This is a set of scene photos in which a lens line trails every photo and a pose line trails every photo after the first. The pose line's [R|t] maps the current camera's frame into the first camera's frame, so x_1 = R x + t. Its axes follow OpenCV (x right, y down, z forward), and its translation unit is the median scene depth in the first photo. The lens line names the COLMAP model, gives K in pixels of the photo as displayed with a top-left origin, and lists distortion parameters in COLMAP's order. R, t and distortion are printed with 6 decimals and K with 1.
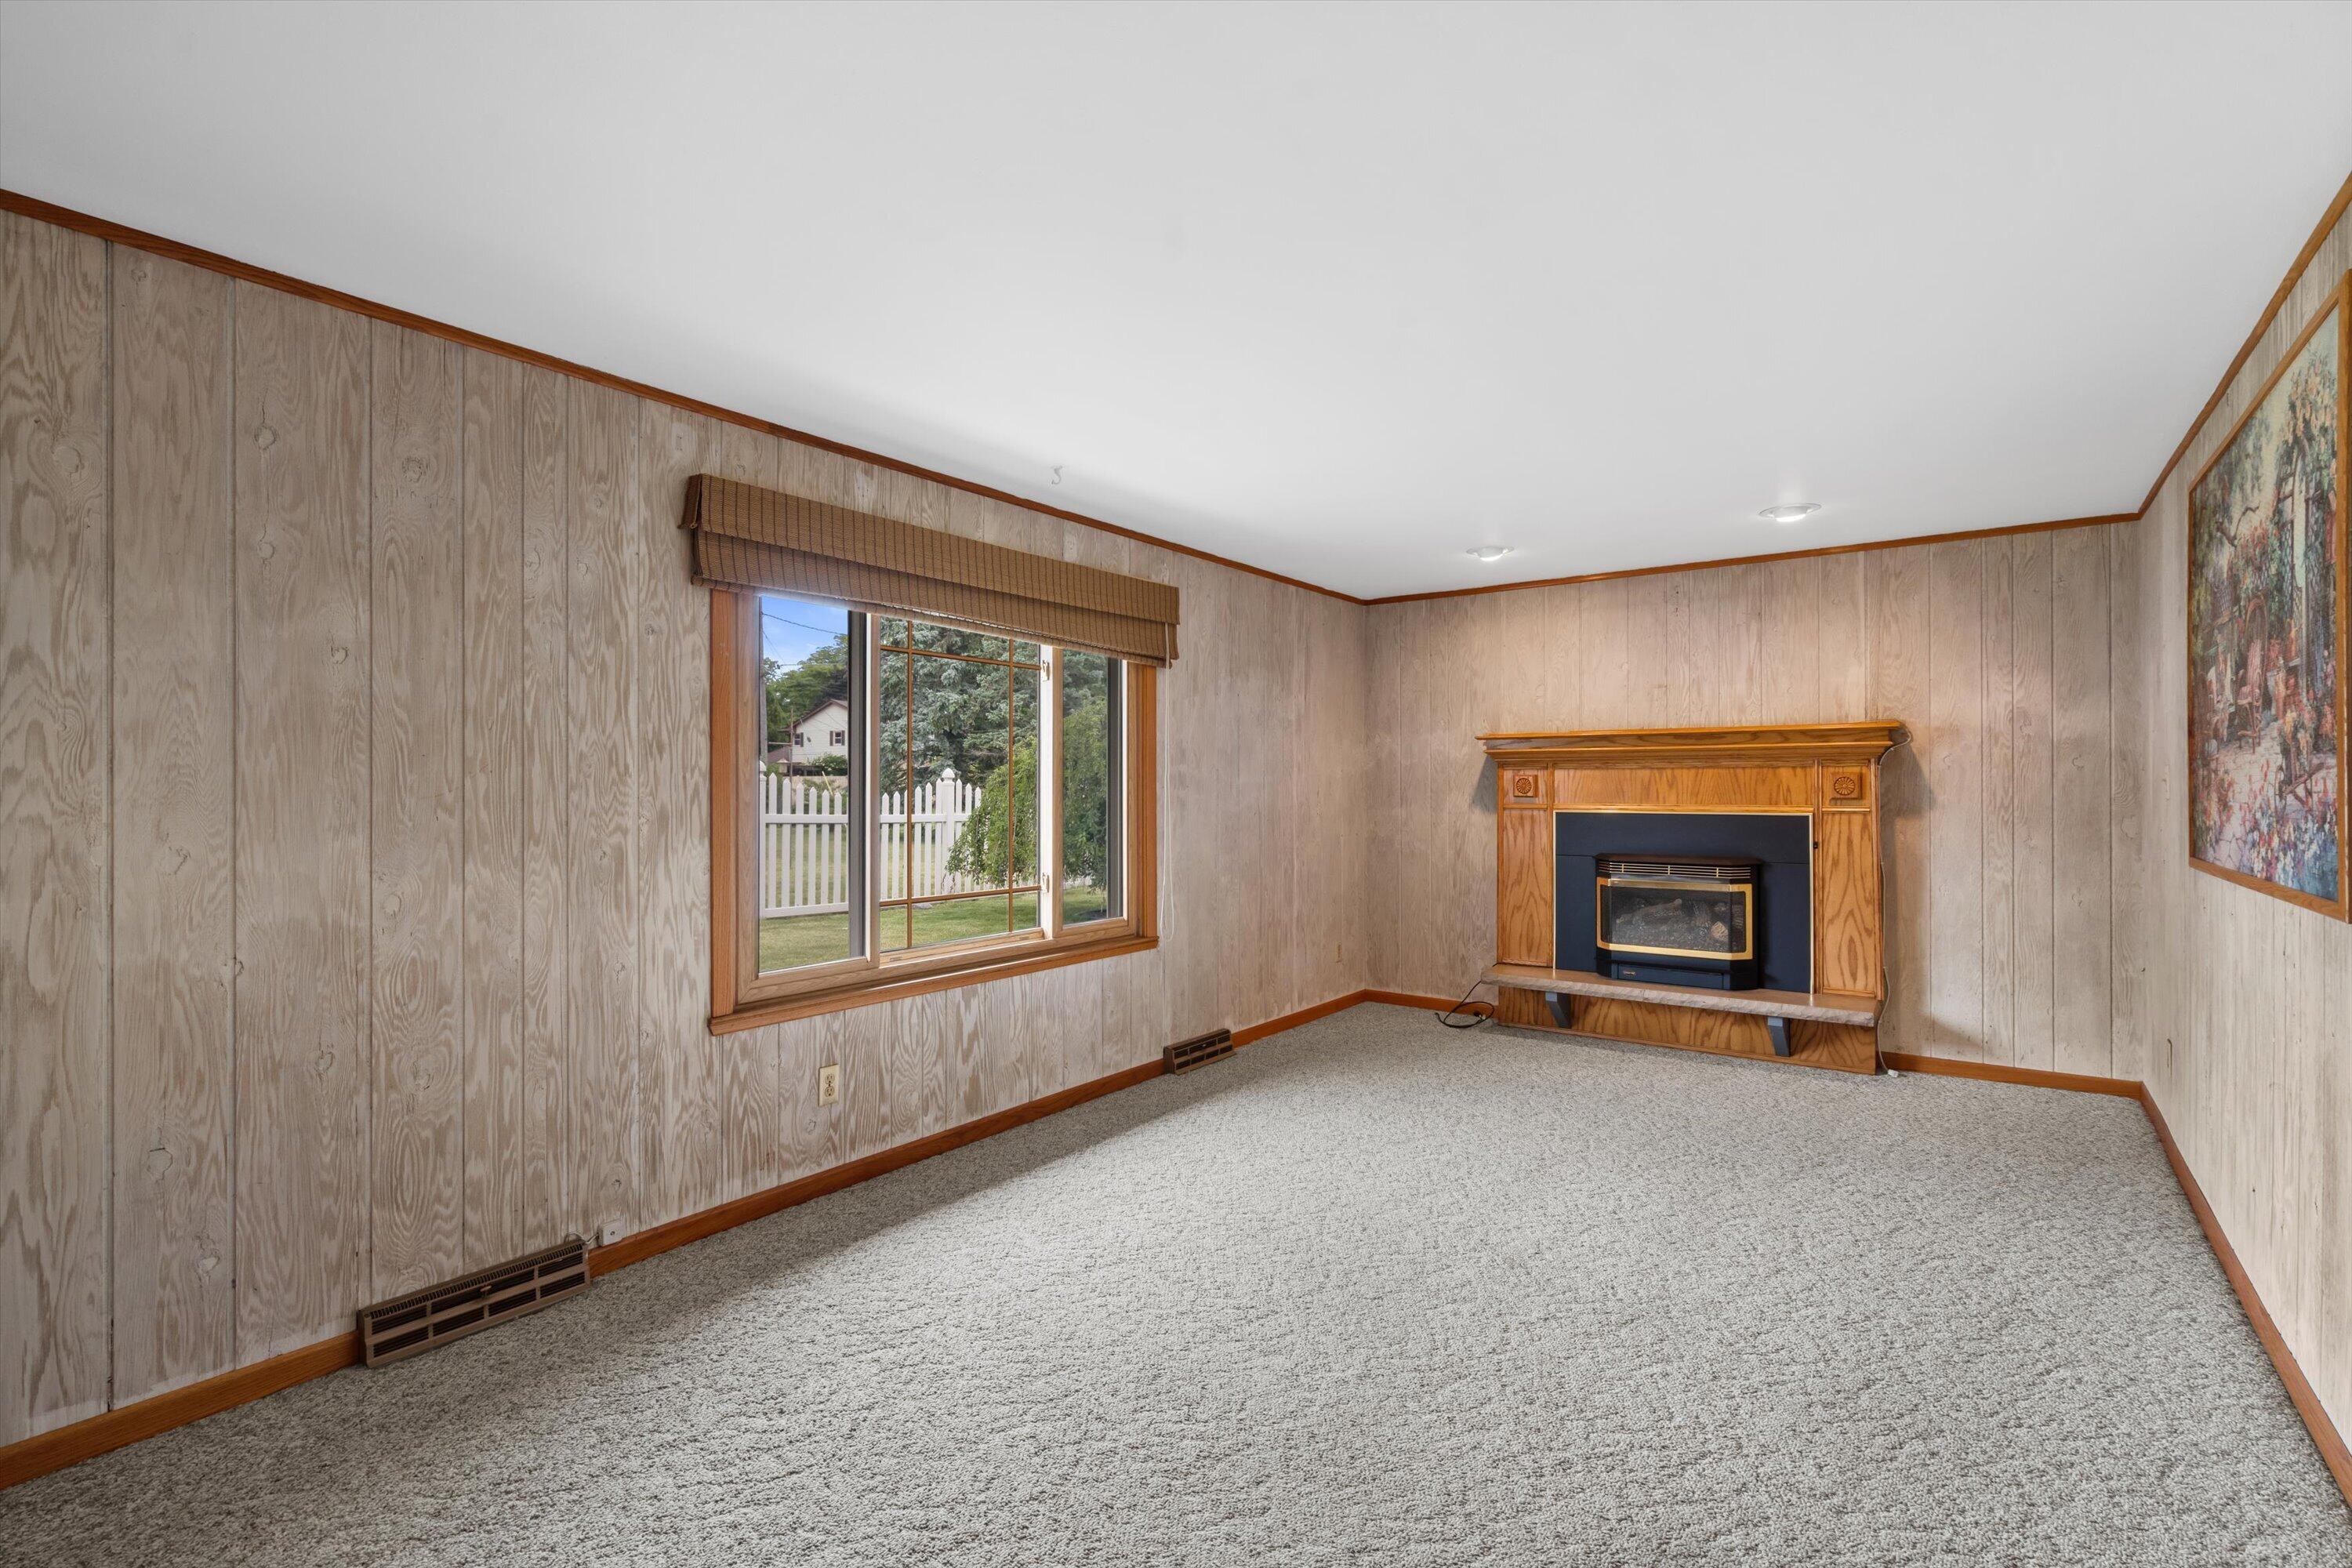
lens RADIAL K [[1077.7, 0, 1178.8], [0, 1077.7, 780.6], [0, 0, 1]] dist [-0.003681, 0.001887]
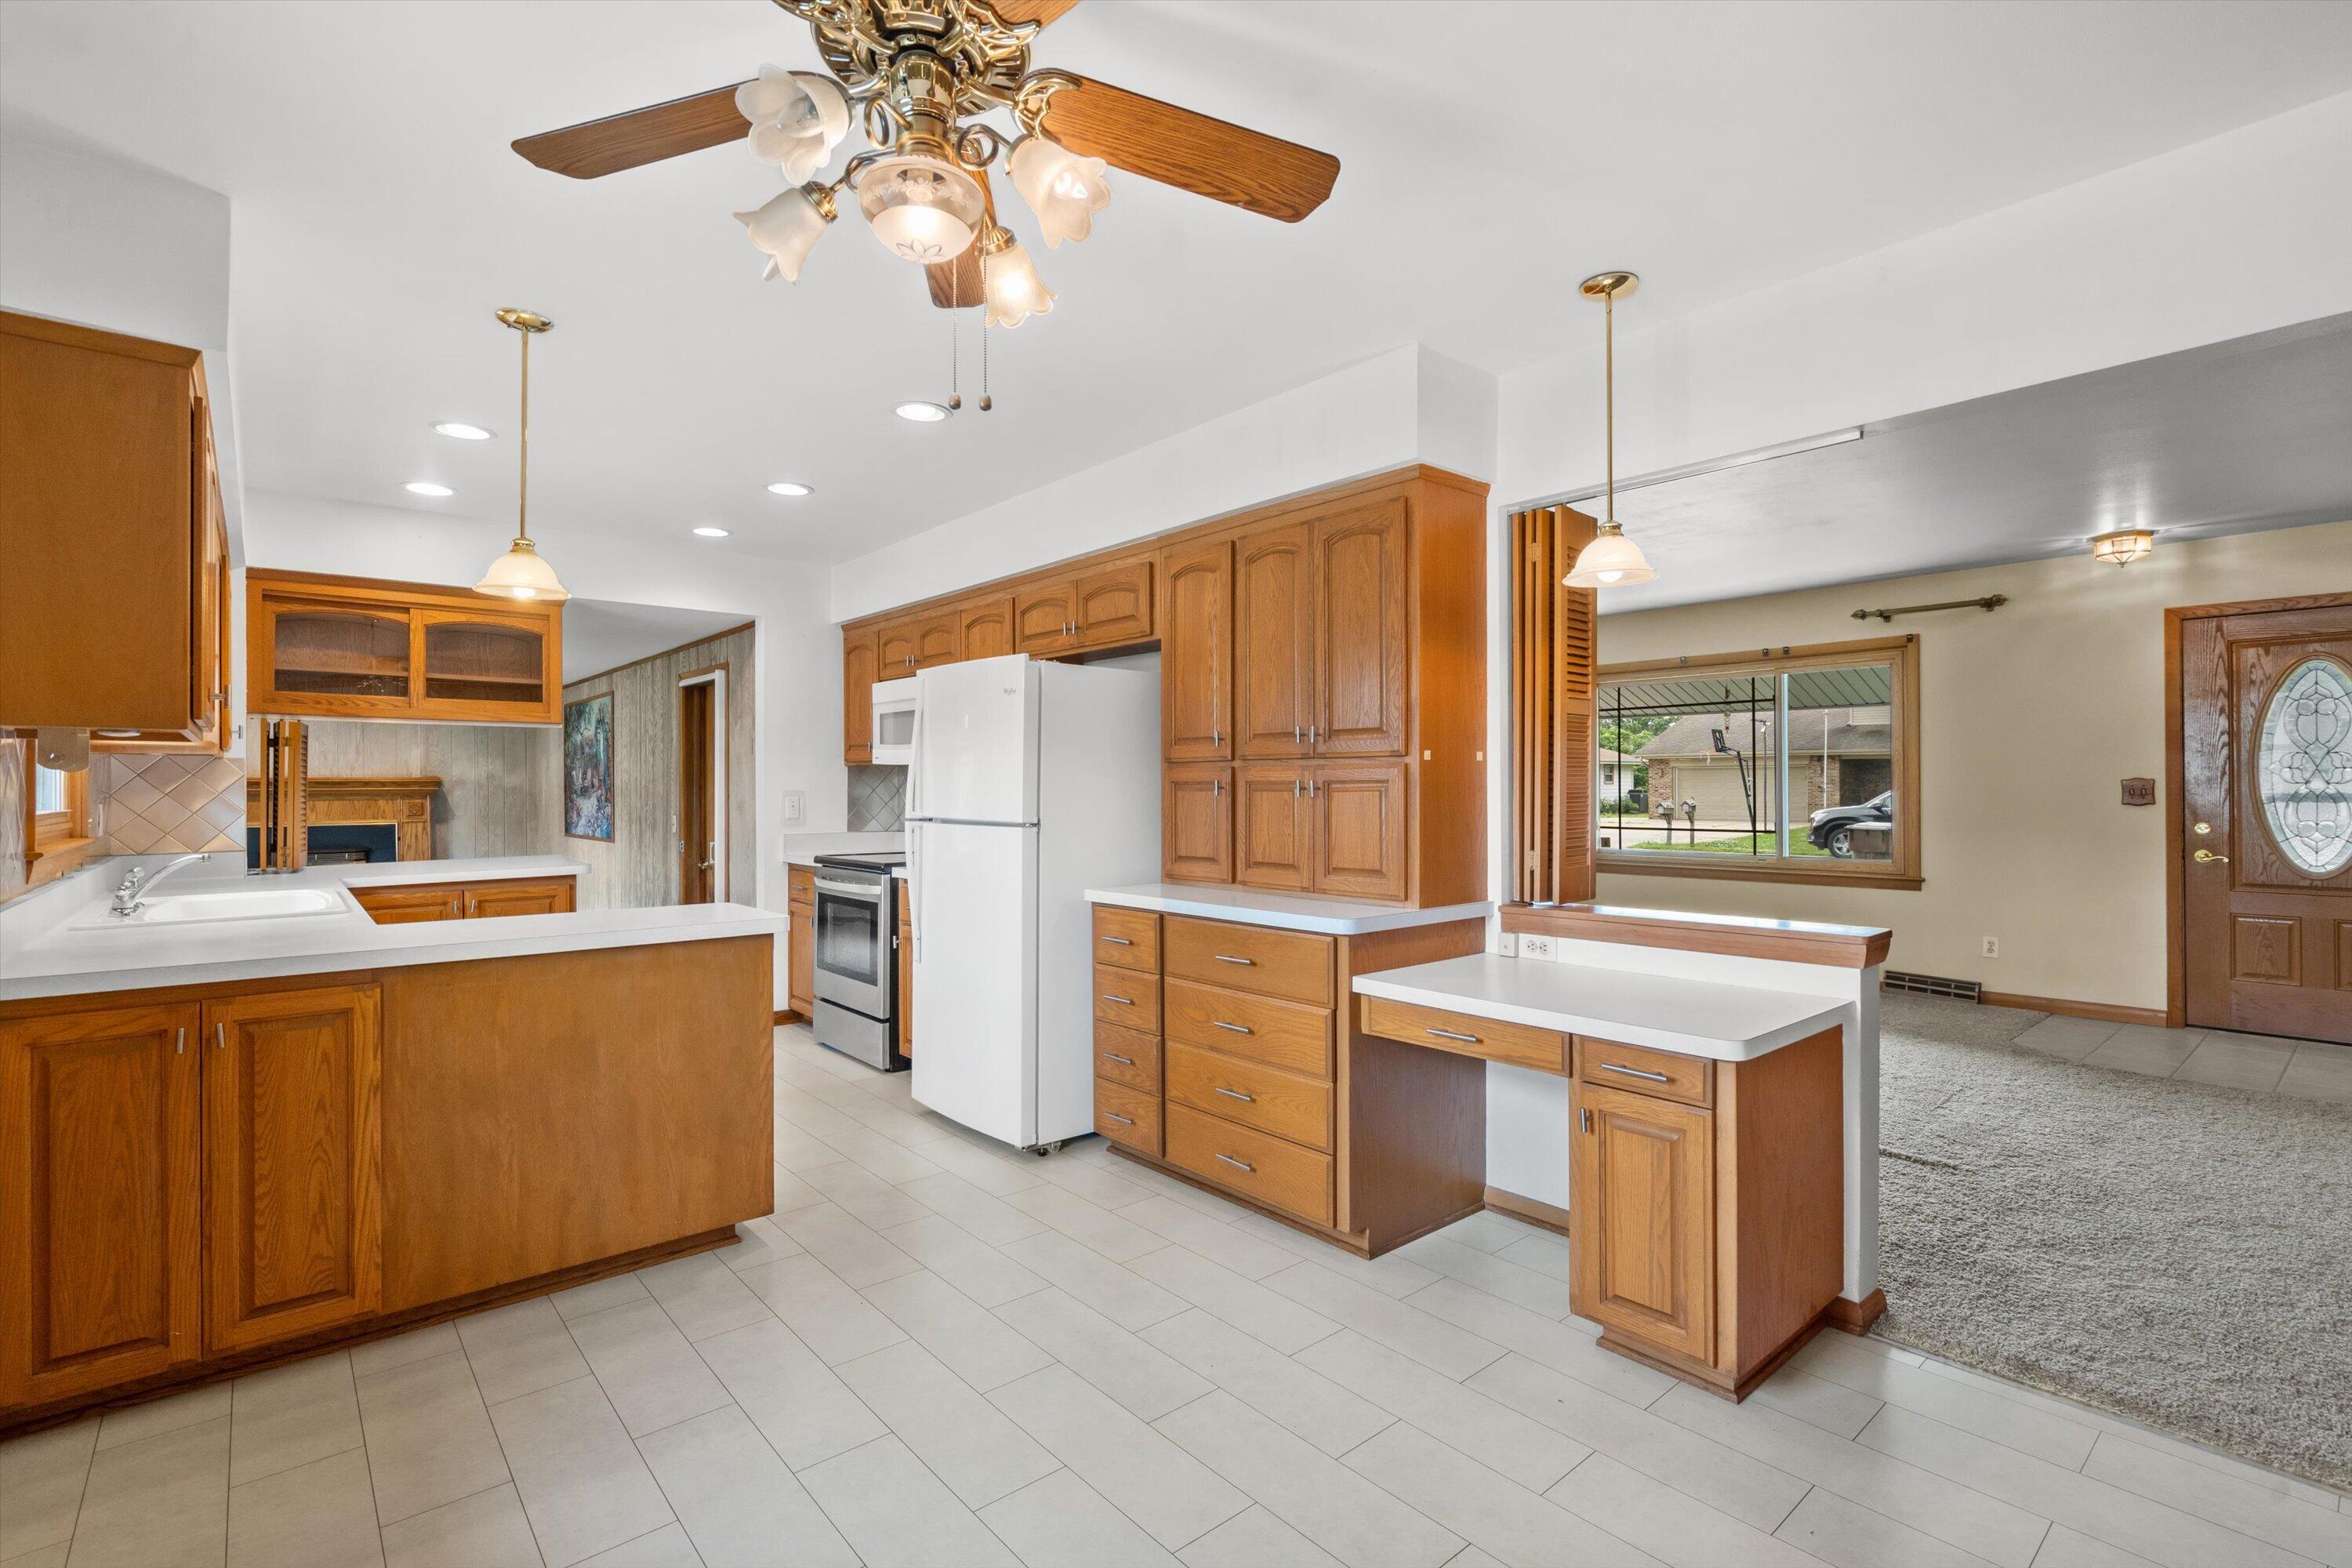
lens RADIAL K [[1077.7, 0, 1182.2], [0, 1077.7, 788.3], [0, 0, 1]] dist [-0.003681, 0.001887]
pose [[0.223149, -0.003614, 0.974778, -1.036222], [0.001942, 0.999993, 0.003263, -0.037679], [-0.974782, 0.001165, 0.223154, -0.868160]]
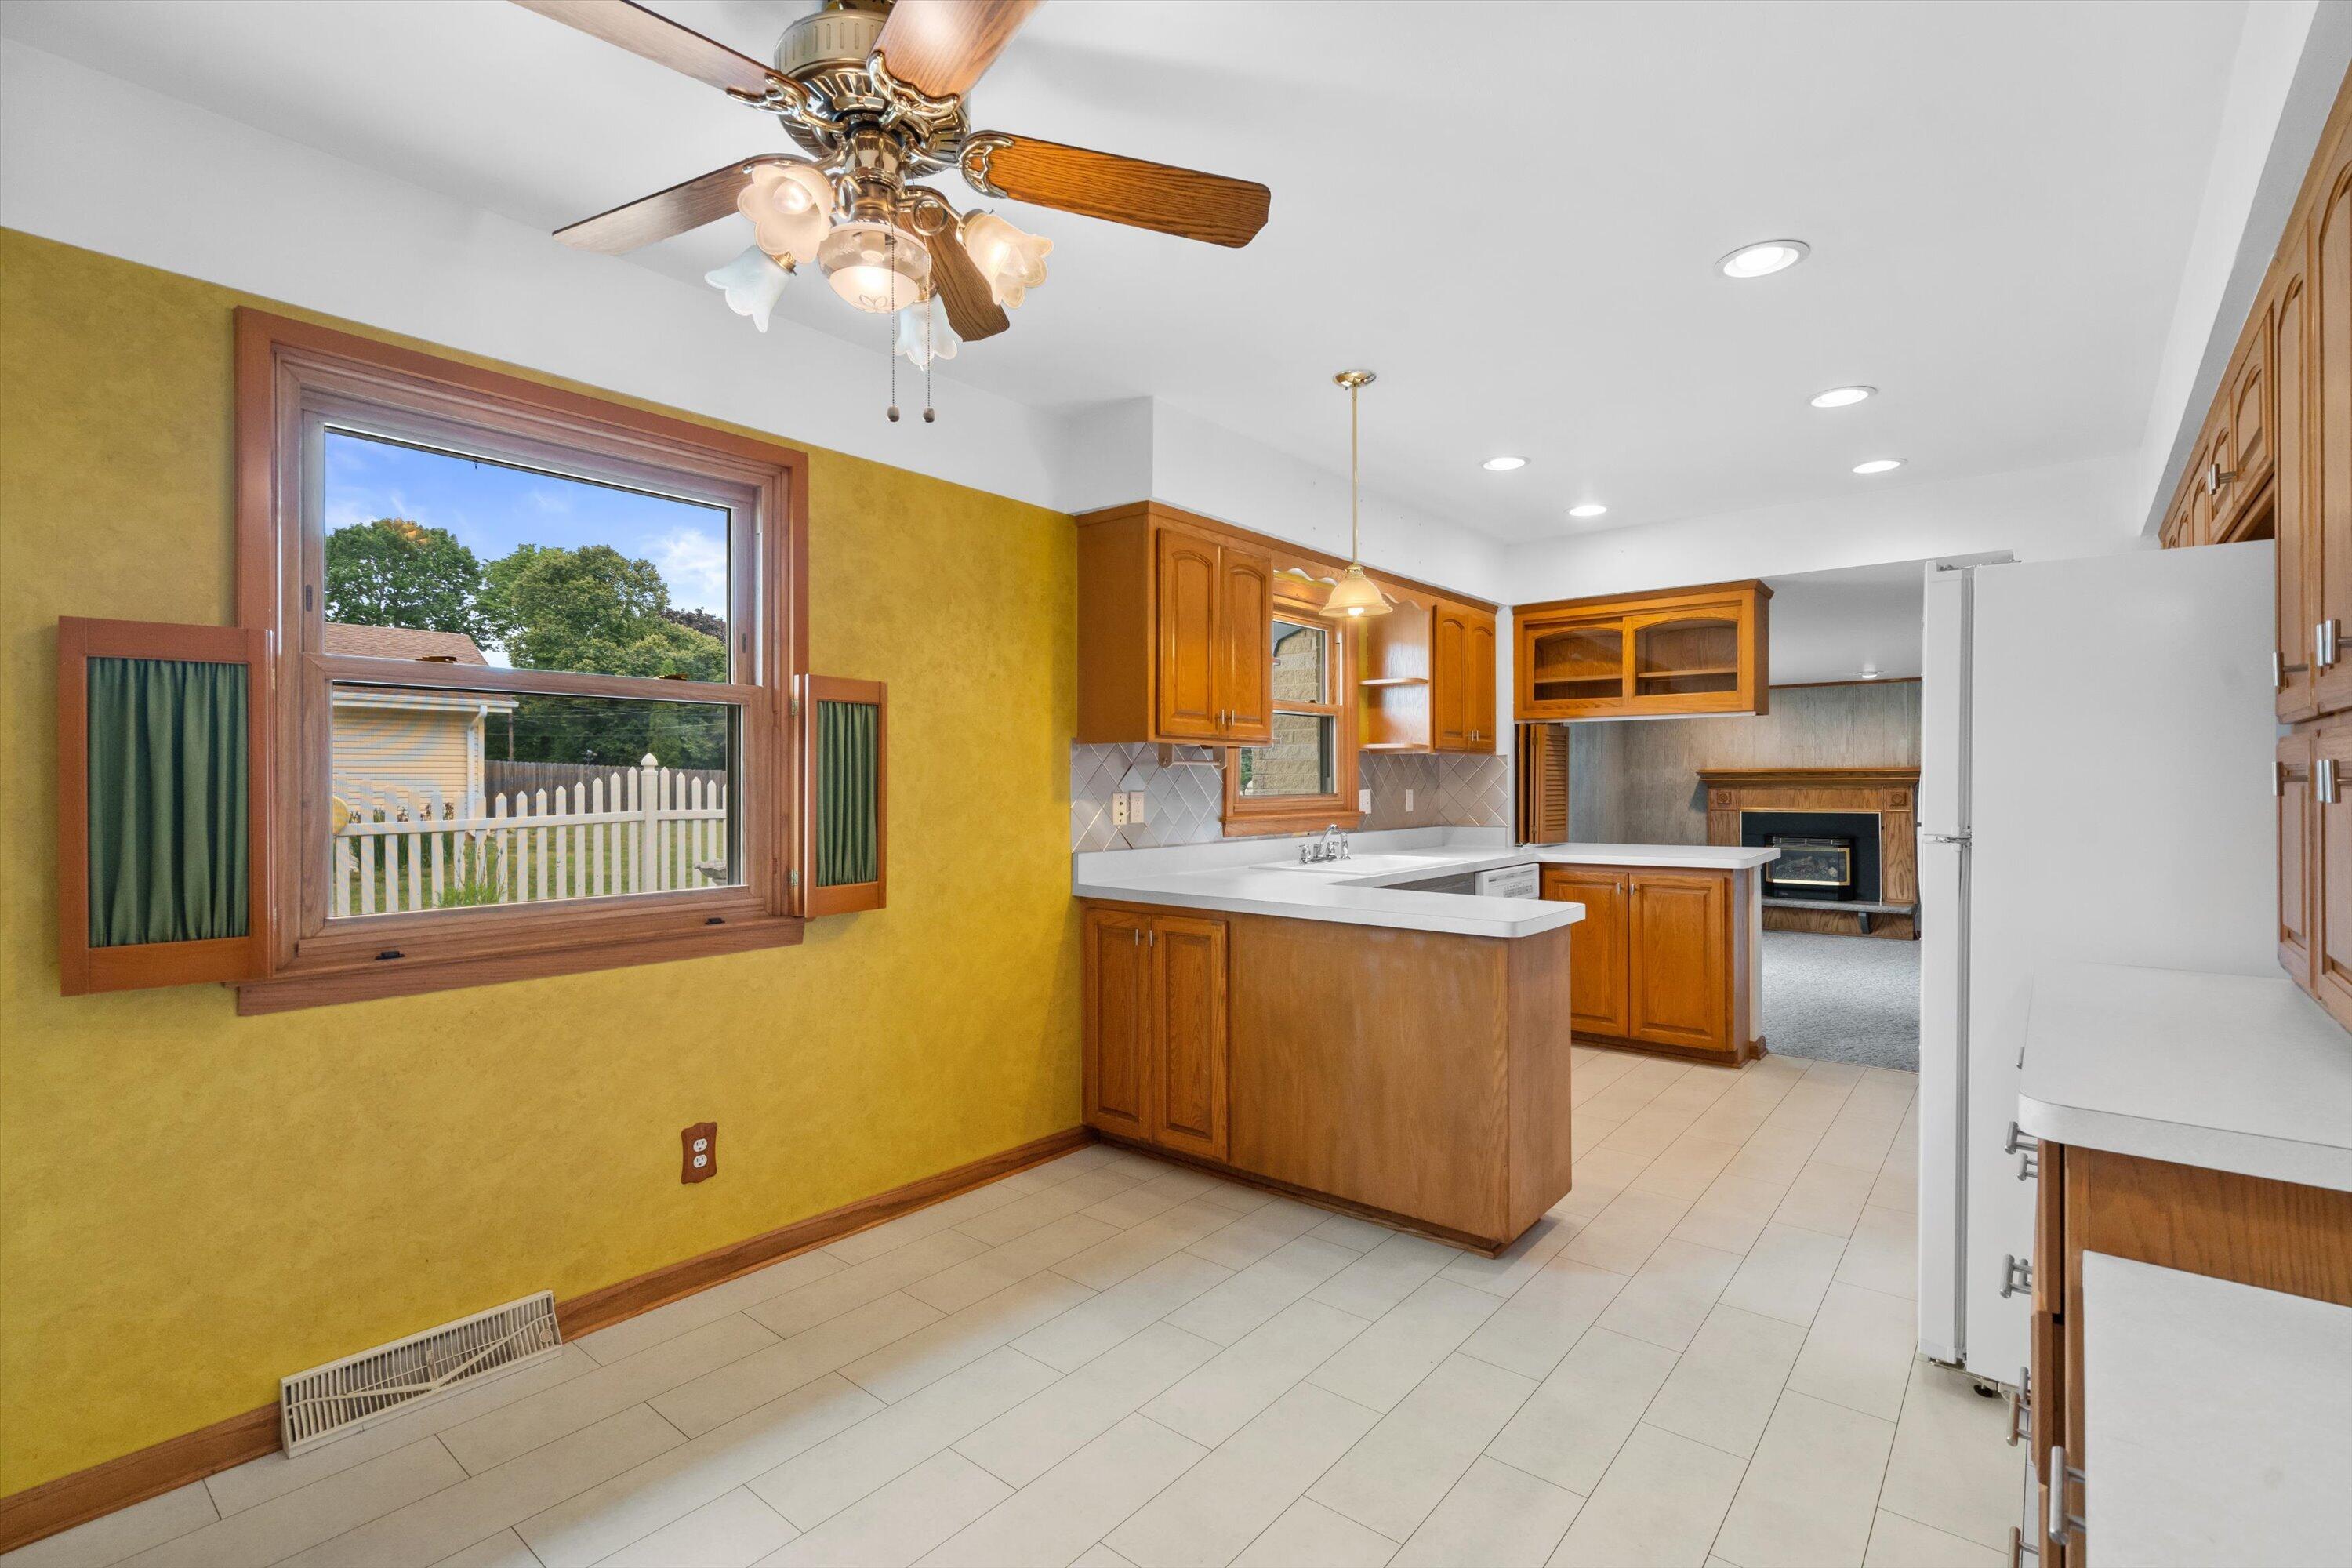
lens RADIAL K [[1077.7, 0, 1181.8], [0, 1077.7, 776.1], [0, 0, 1]] dist [-0.003681, 0.001887]
pose [[0.998916, -0.002579, -0.046470, -0.626912], [0.002505, 0.999995, -0.001657, -0.037554], [0.046474, 0.001538, 0.998918, -1.077664]]
